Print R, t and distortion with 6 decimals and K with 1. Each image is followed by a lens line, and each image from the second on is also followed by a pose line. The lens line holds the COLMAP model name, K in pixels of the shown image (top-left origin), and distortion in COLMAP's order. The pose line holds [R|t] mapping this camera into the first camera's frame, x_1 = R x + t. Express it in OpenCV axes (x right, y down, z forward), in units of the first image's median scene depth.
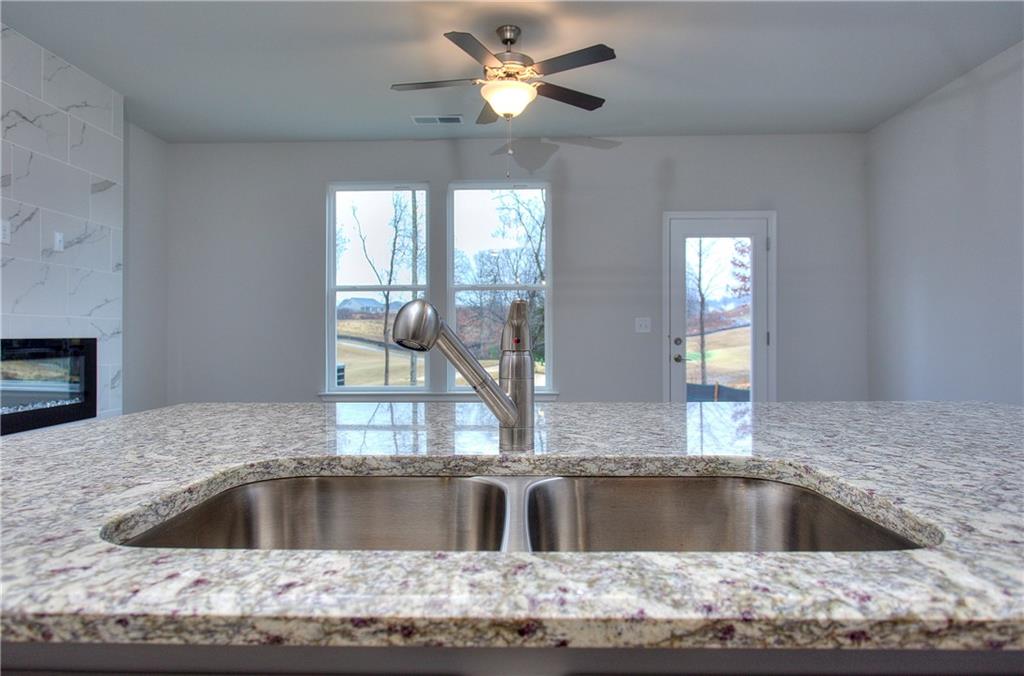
lens RADIAL K [[634.0, 0, 511.1], [0, 634.0, 336.5], [0, 0, 1]] dist [-0.005663, -0.001501]
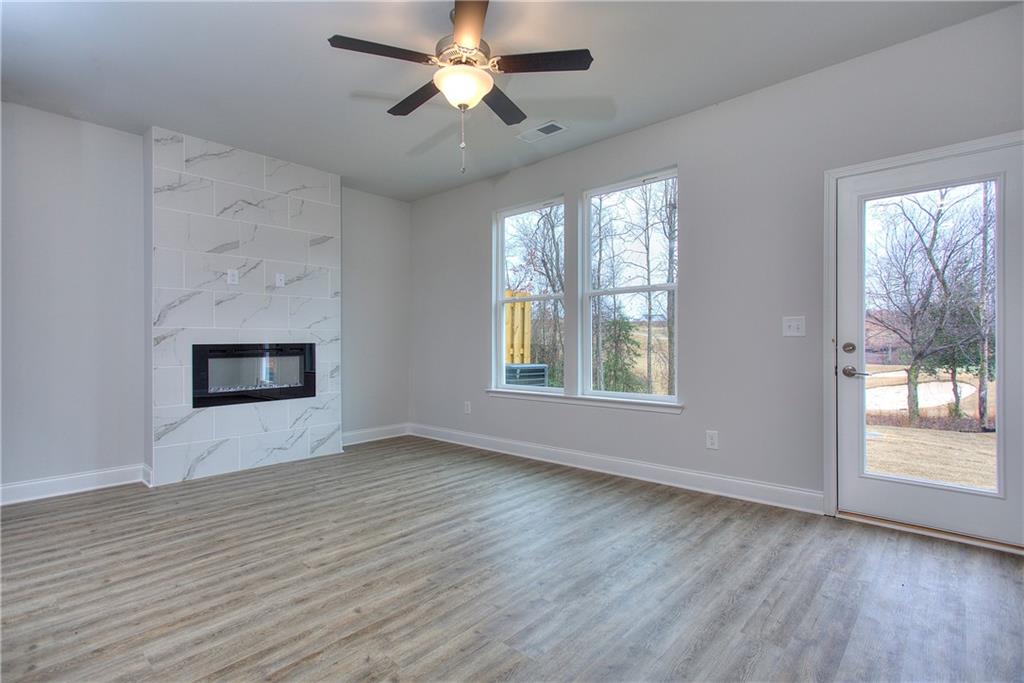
lens RADIAL K [[502.2, 0, 502.9], [0, 502.2, 342.8], [0, 0, 1]] dist [0.006834, -0.000143]
pose [[0.742742, -0.000475, -0.669577, 0.452814], [0.002137, 0.999996, 0.001660, 0.000447], [0.669574, -0.002664, 0.742741, 0.408031]]
